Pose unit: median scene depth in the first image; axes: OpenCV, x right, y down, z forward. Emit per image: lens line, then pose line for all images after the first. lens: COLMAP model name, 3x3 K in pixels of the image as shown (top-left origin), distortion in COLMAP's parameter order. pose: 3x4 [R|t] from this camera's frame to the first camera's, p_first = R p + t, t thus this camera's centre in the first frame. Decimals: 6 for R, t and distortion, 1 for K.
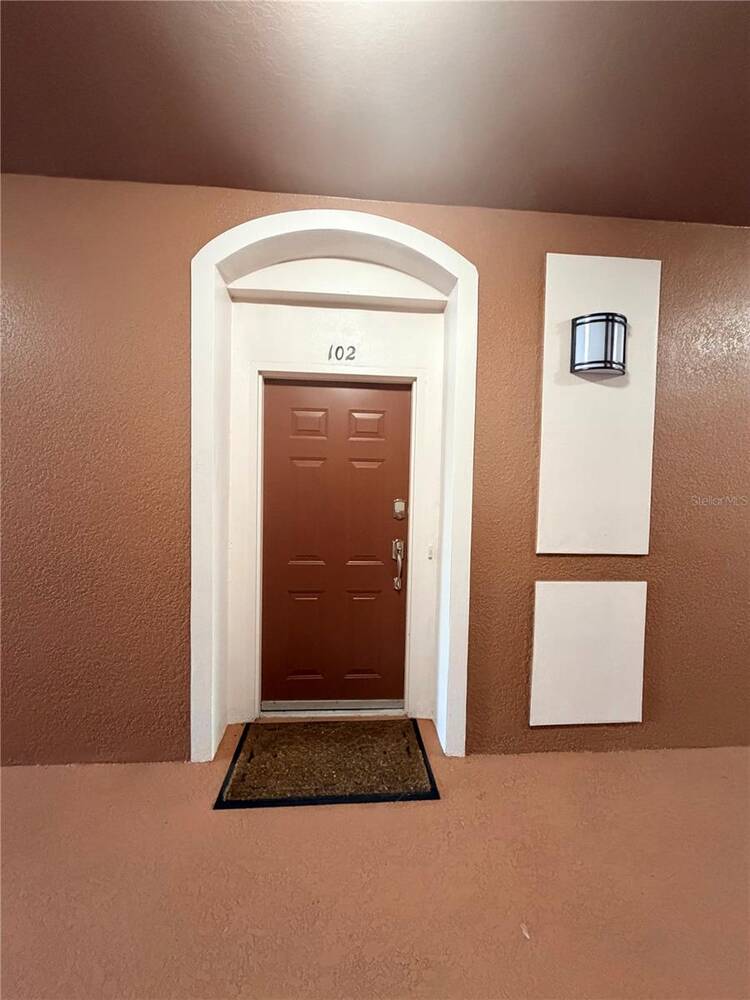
lens RADIAL K [[403.1, 0, 375.8], [0, 403.1, 499.1], [0, 0, 1]] dist [0.001355, -0.000432]
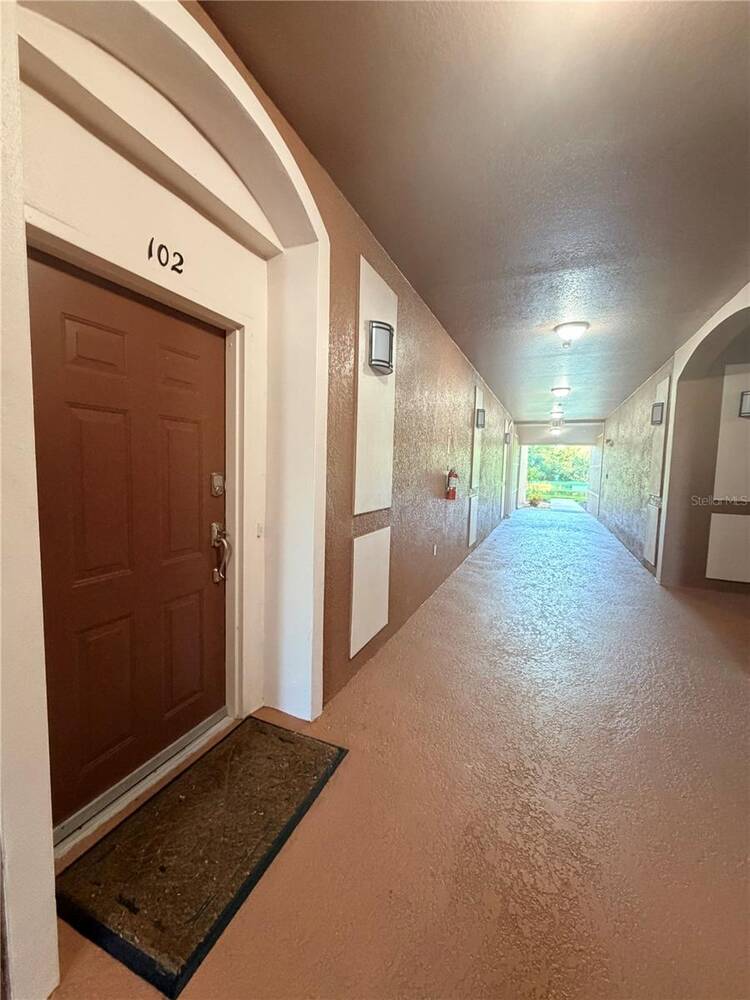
lens RADIAL K [[403.1, 0, 375.5], [0, 403.1, 500.3], [0, 0, 1]] dist [0.001355, -0.000432]
pose [[0.459879, -0.082014, 0.884186, -0.555249], [0.013168, 0.996246, 0.085559, -0.008544], [-0.887884, -0.027704, 0.459233, 0.366375]]
